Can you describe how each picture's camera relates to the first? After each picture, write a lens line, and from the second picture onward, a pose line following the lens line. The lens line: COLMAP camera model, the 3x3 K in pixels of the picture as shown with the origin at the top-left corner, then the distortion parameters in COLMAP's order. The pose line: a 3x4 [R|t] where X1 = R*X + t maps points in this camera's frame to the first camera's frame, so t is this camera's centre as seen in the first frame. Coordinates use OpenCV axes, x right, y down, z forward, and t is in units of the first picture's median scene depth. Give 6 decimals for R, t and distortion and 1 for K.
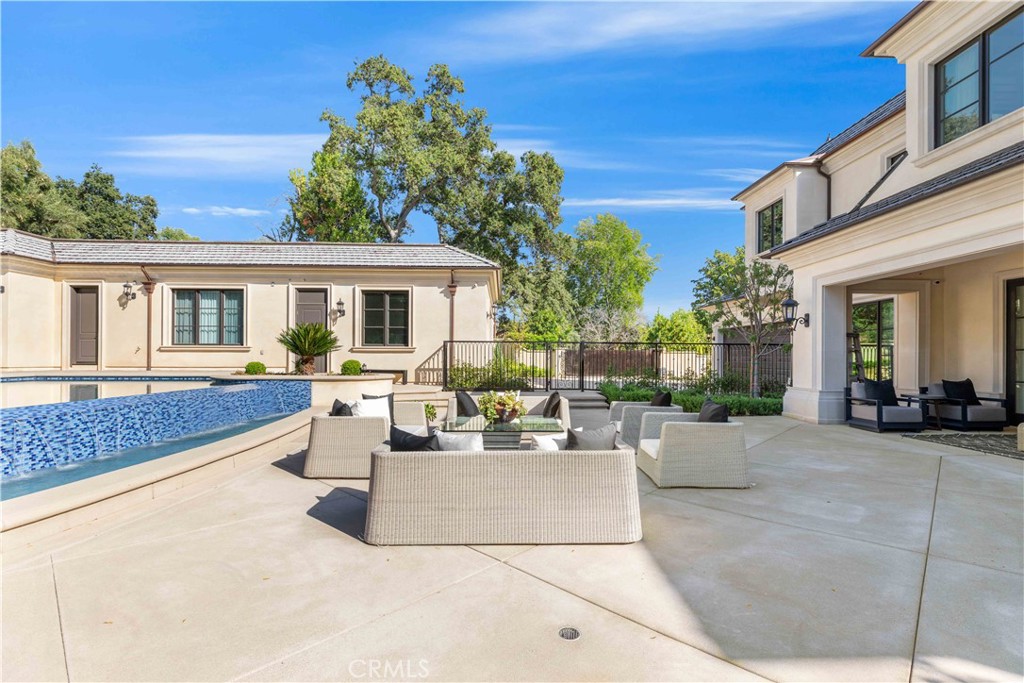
lens RADIAL K [[459.6, 0, 511.4], [0, 459.6, 349.2], [0, 0, 1]] dist [0.002653, -0.000040]
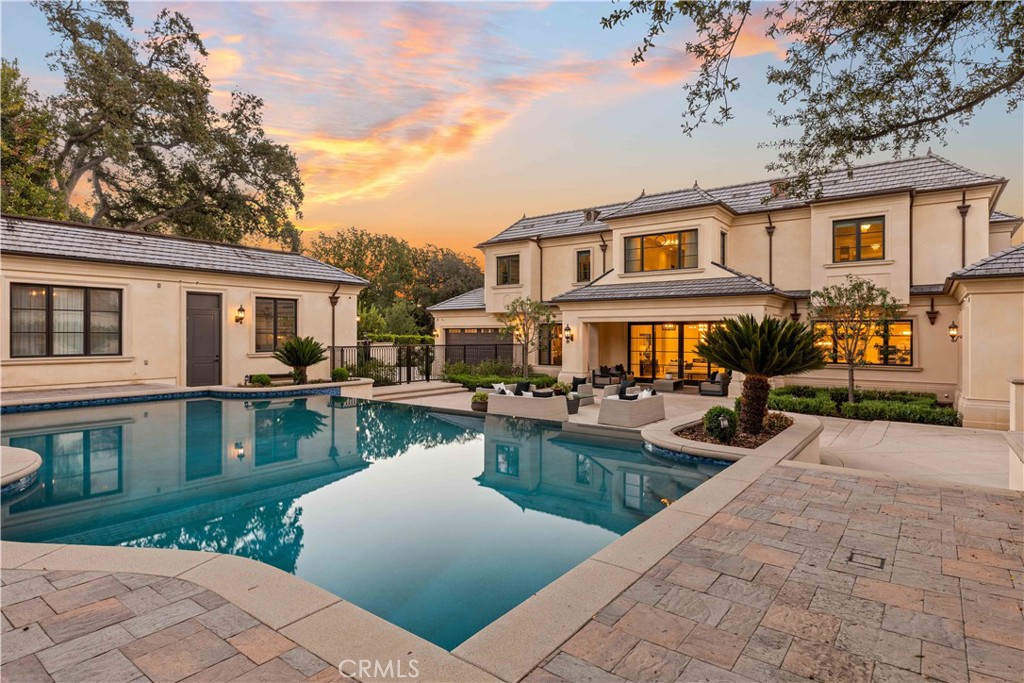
lens RADIAL K [[549.0, 0, 516.4], [0, 549.0, 337.4], [0, 0, 1]] dist [-0.008155, -0.001315]
pose [[0.617875, -0.000953, 0.786276, -0.921599], [-0.005995, 0.999964, 0.005923, -0.051716], [-0.786253, -0.008373, 0.617847, -0.185681]]
